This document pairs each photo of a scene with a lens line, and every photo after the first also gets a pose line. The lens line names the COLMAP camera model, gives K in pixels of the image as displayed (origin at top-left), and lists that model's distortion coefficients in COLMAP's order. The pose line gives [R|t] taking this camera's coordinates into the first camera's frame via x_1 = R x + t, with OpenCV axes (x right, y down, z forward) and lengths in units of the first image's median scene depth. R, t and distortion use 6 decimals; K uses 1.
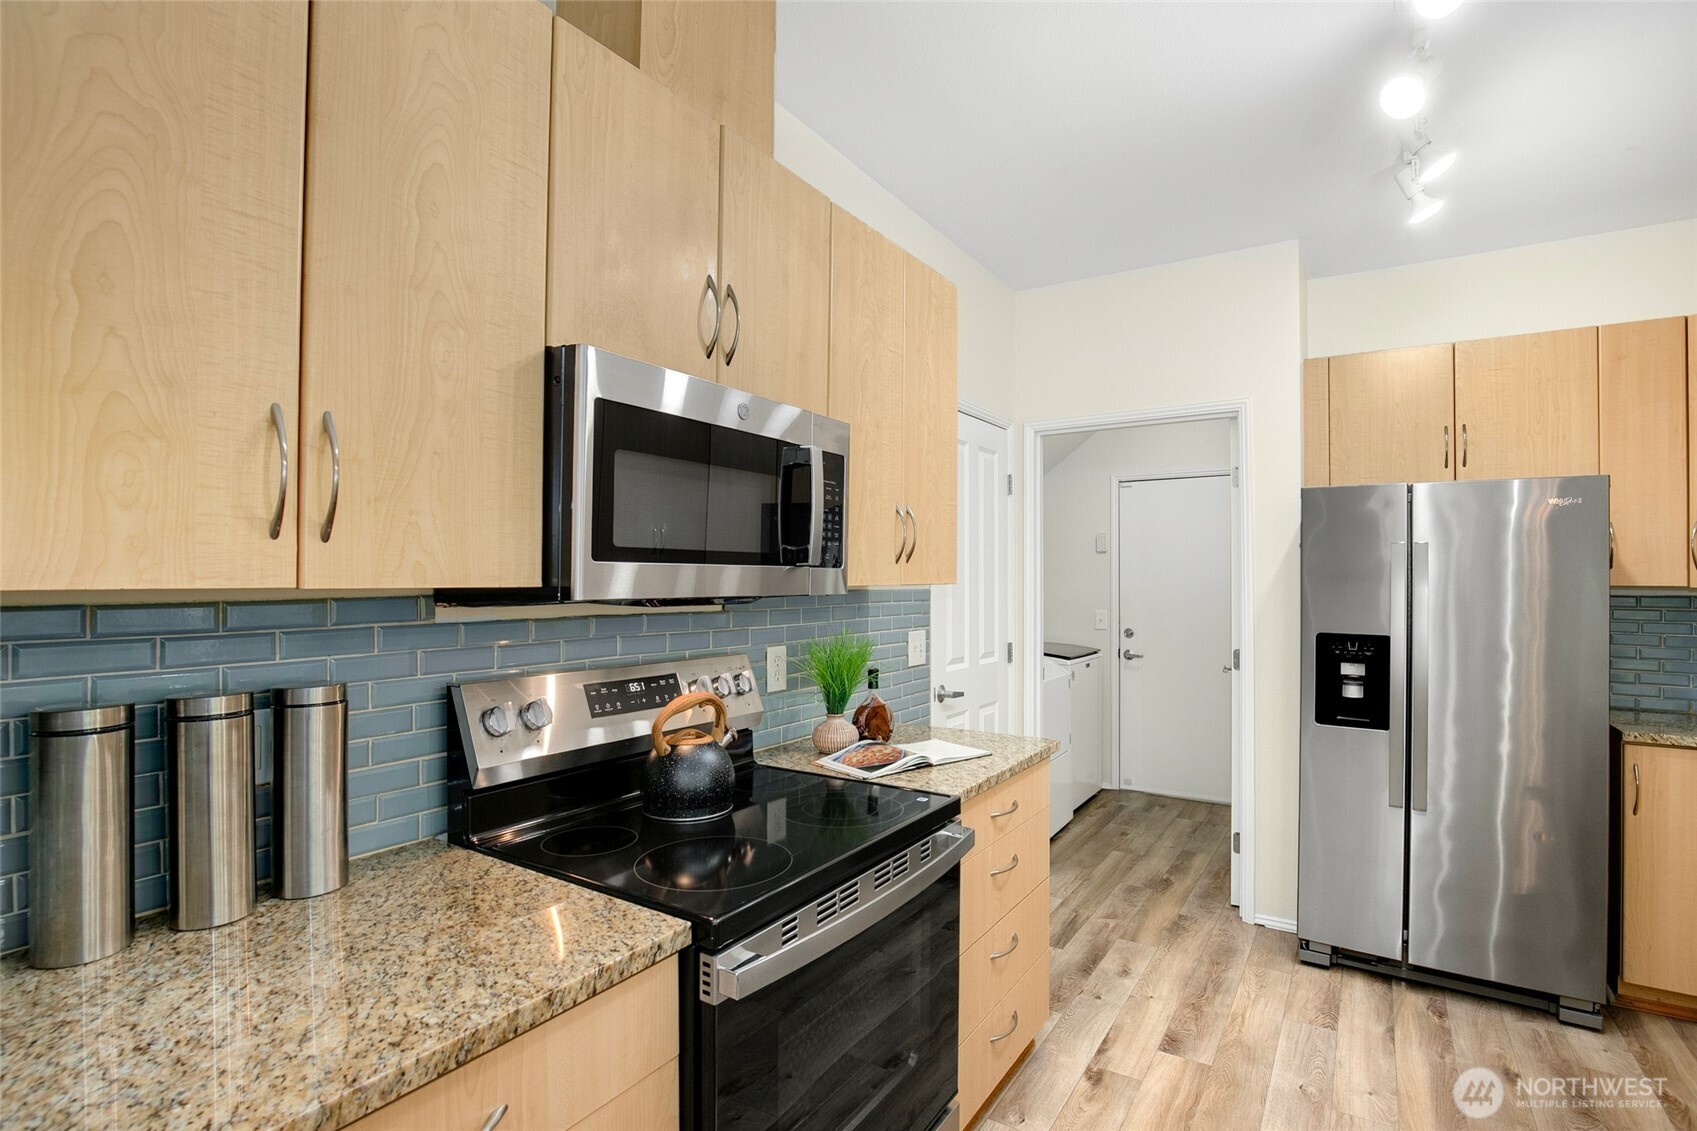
lens RADIAL K [[812.0, 0, 851.3], [0, 812.0, 570.2], [0, 0, 1]] dist [-0.031311, 0.003665]
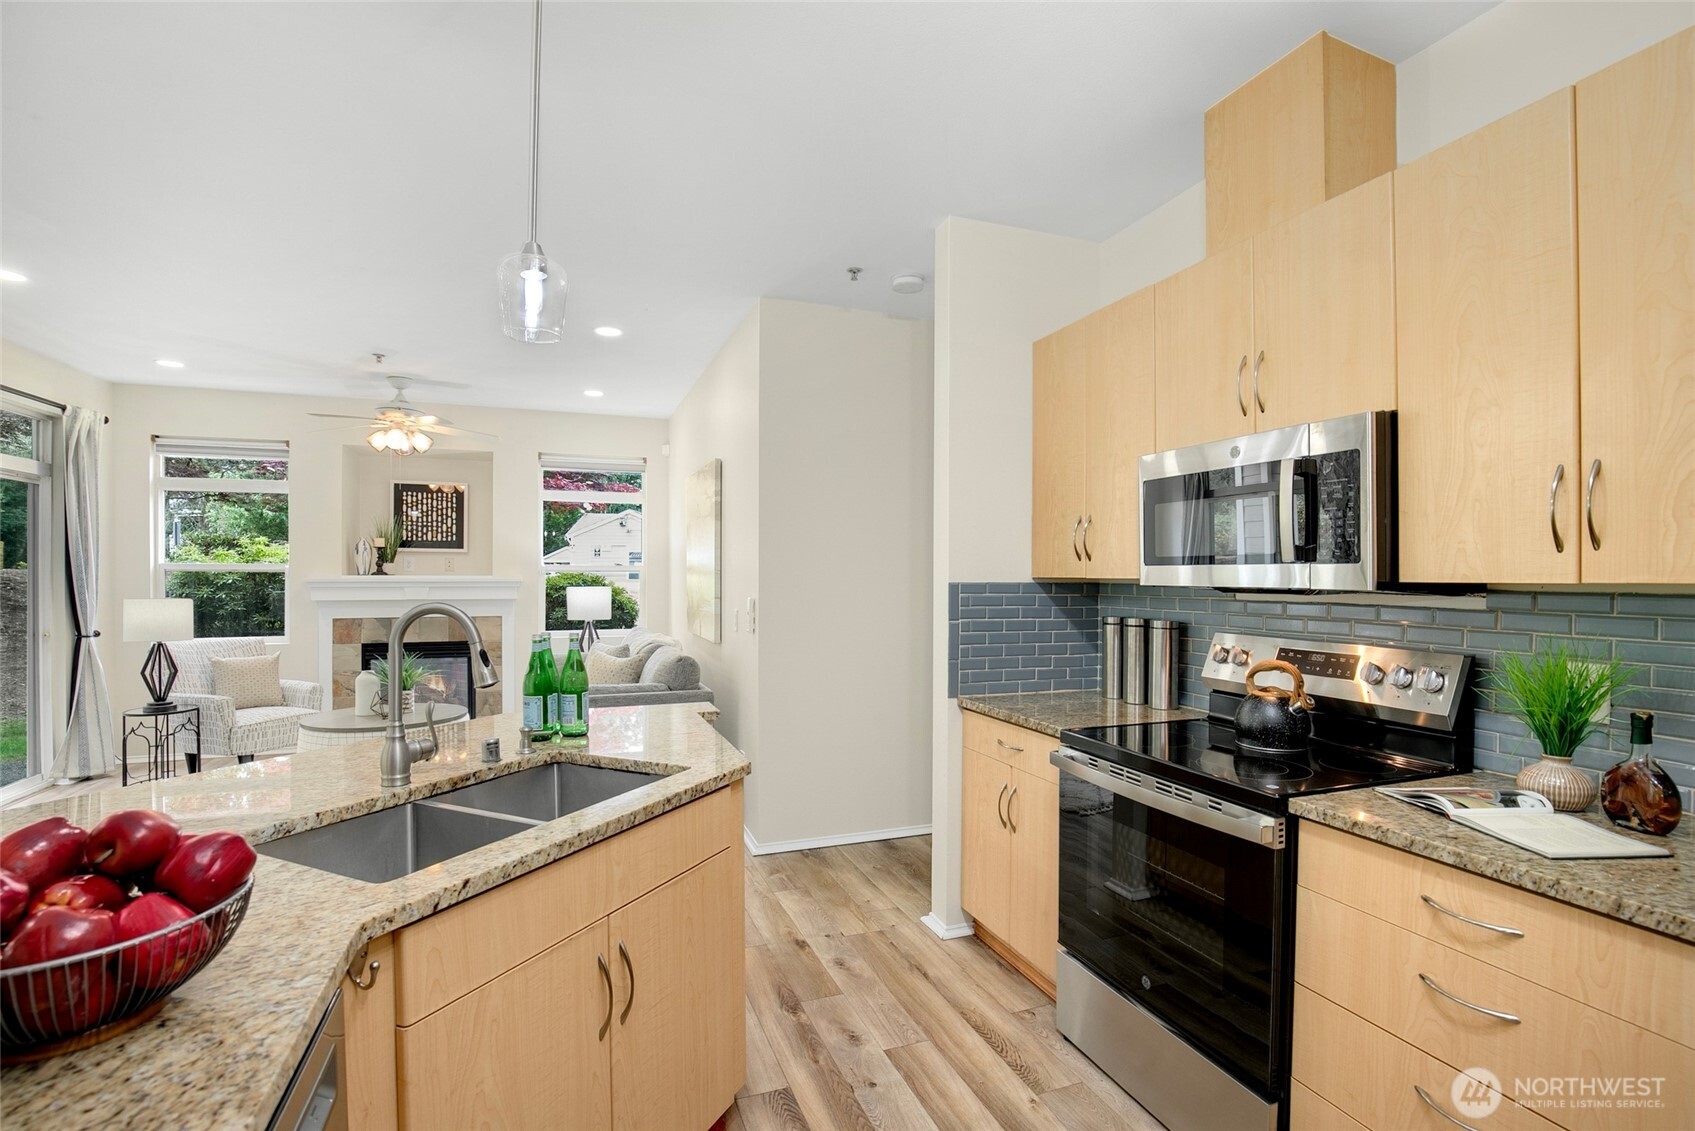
lens RADIAL K [[811.0, 0, 855.7], [0, 811.0, 582.7], [0, 0, 1]] dist [-0.031311, 0.003665]
pose [[-0.592921, 0.006277, -0.805236, 1.198022], [0.004724, 0.999980, 0.004316, 0.014180], [0.805247, -0.001245, -0.592939, 1.148607]]
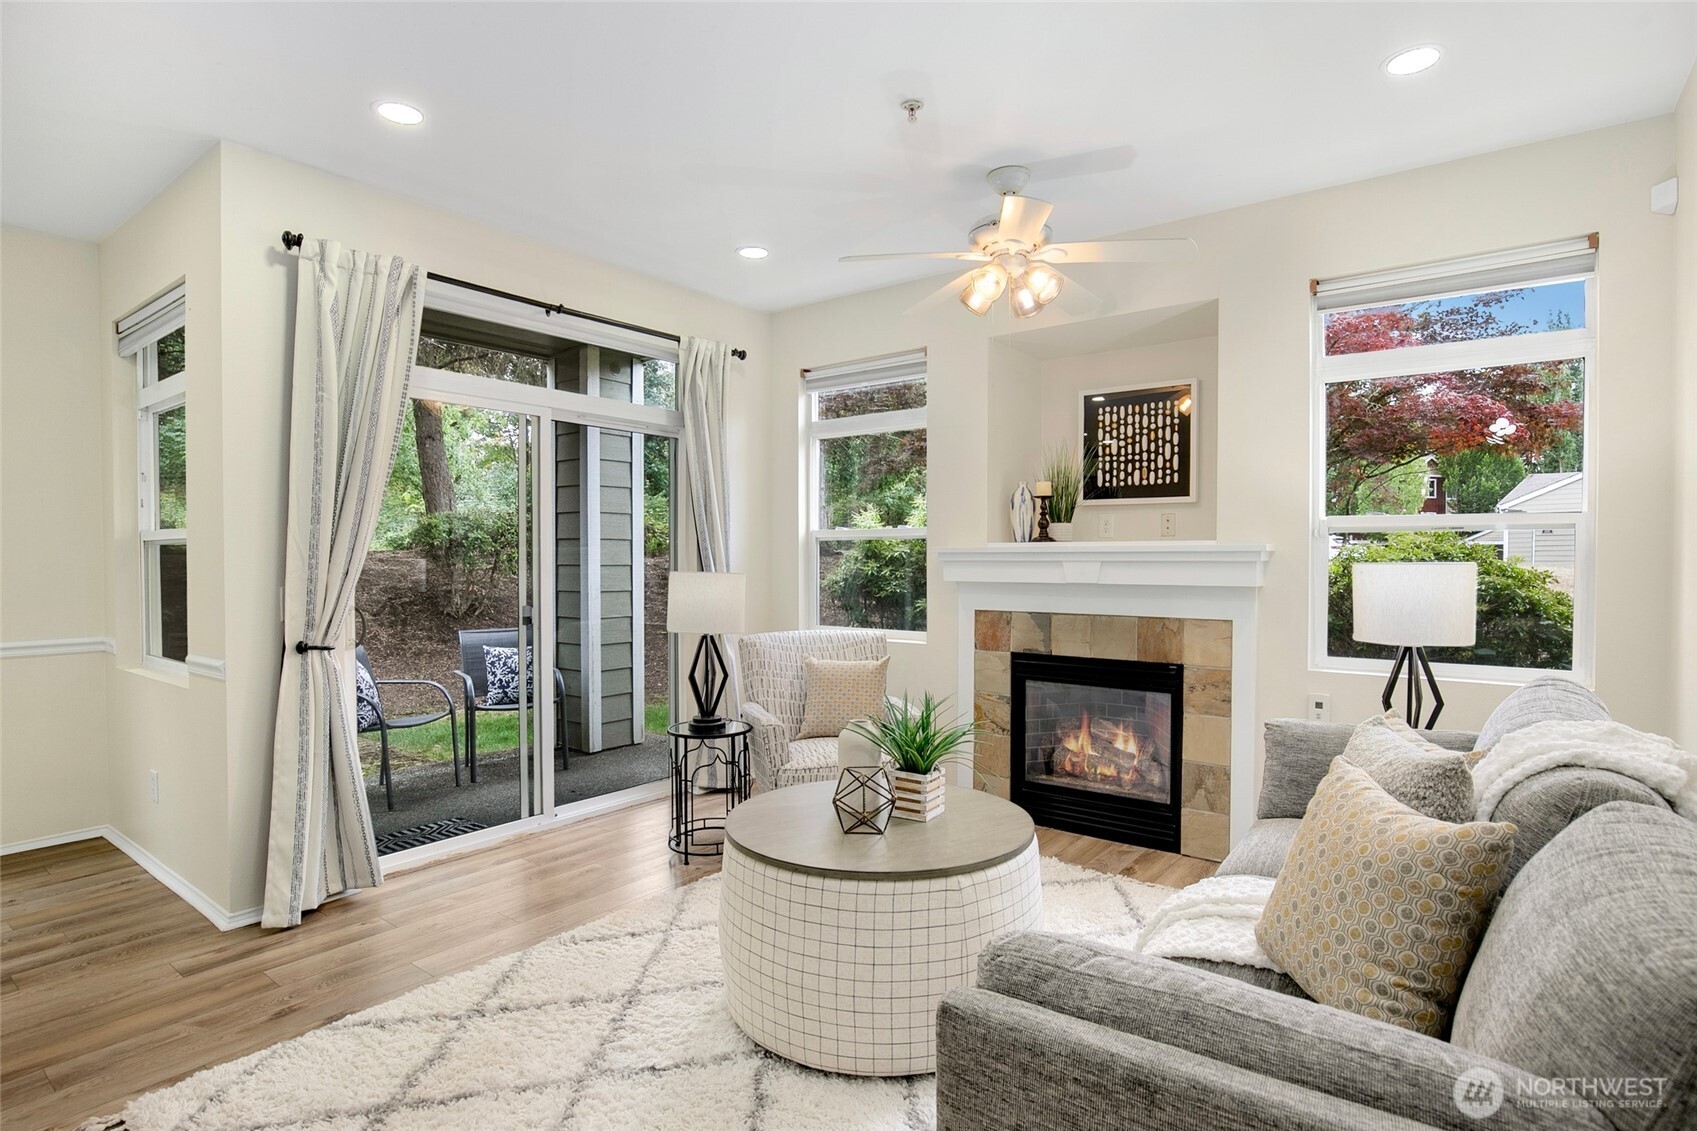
lens RADIAL K [[858.9, 0, 854.6], [0, 858.9, 570.2], [0, 0, 1]] dist [-0.021005, 0.004058]
pose [[-0.997829, -0.001933, 0.065826, -0.082965], [-0.001560, 0.999982, 0.005727, 0.050254], [-0.065836, 0.005612, -0.997815, -0.325541]]
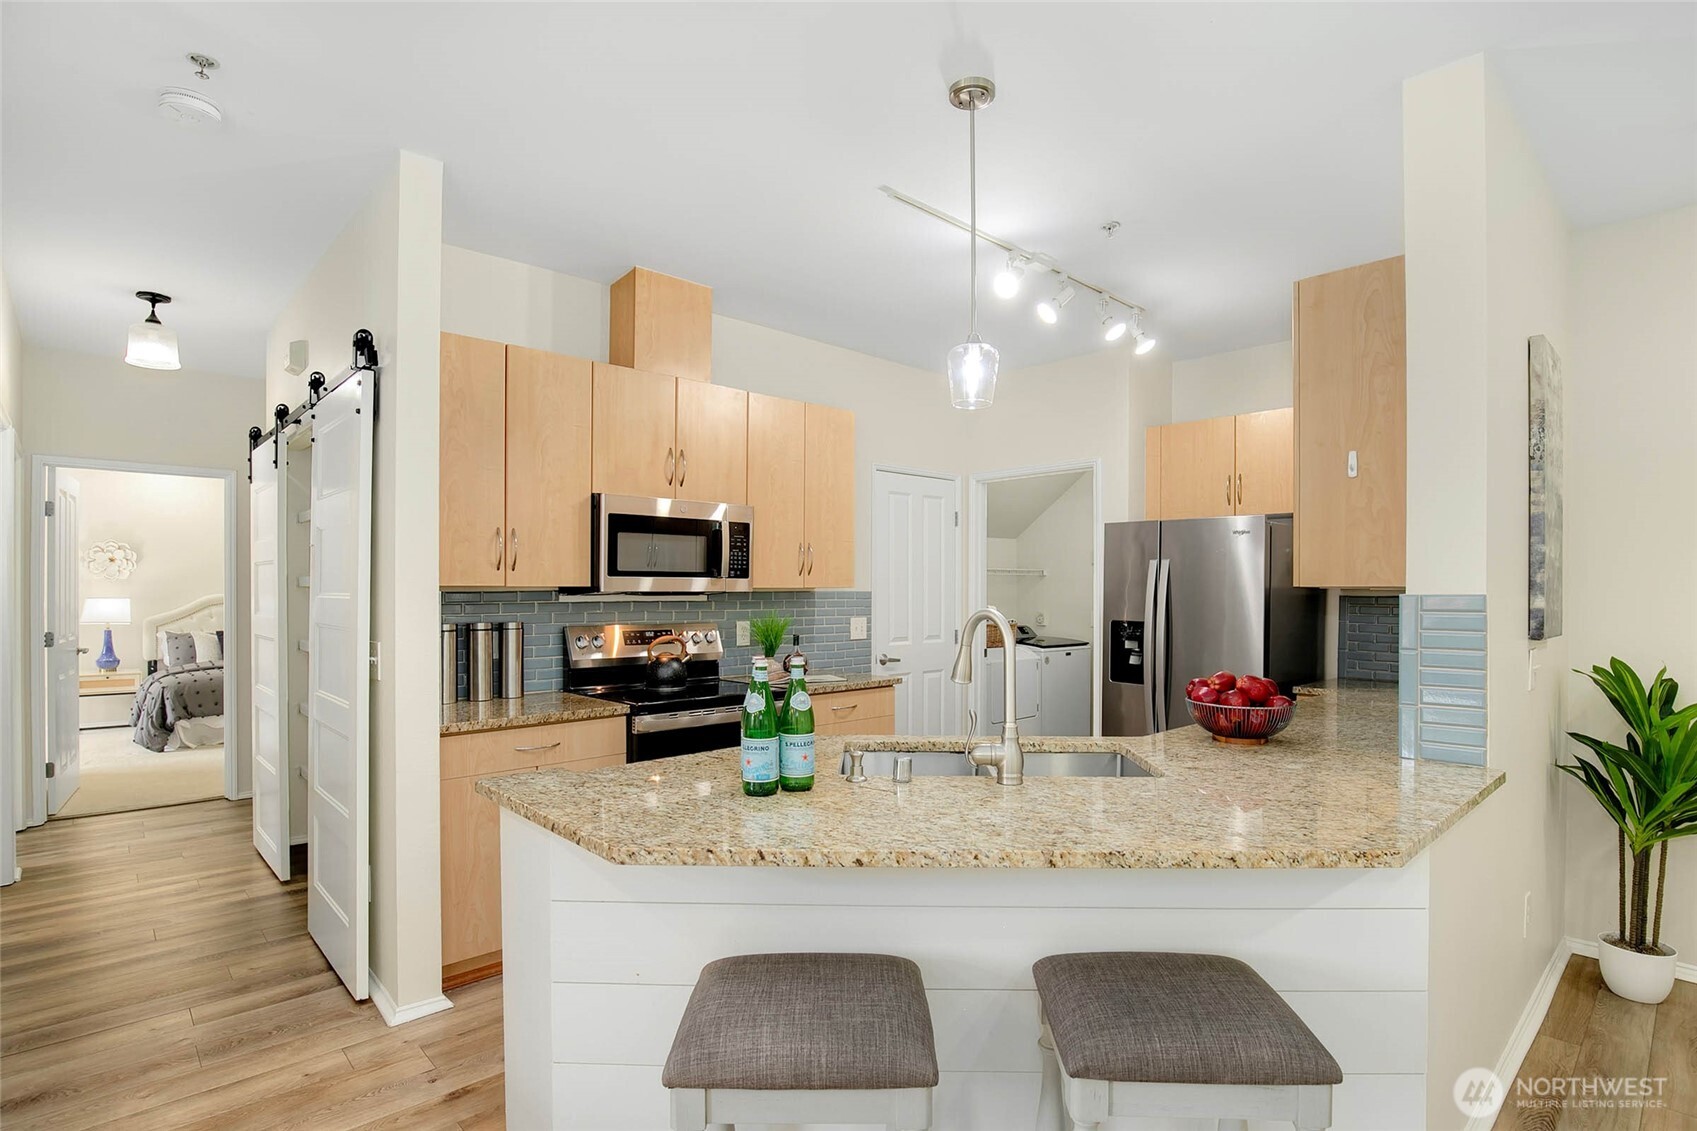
lens RADIAL K [[858.9, 0, 846.4], [0, 858.9, 592.8], [0, 0, 1]] dist [-0.021005, 0.004058]
pose [[0.968985, 0.000345, -0.247118, 0.792688], [0.003401, 0.999886, 0.014730, 0.002779], [0.247095, -0.015114, 0.968873, -1.061870]]
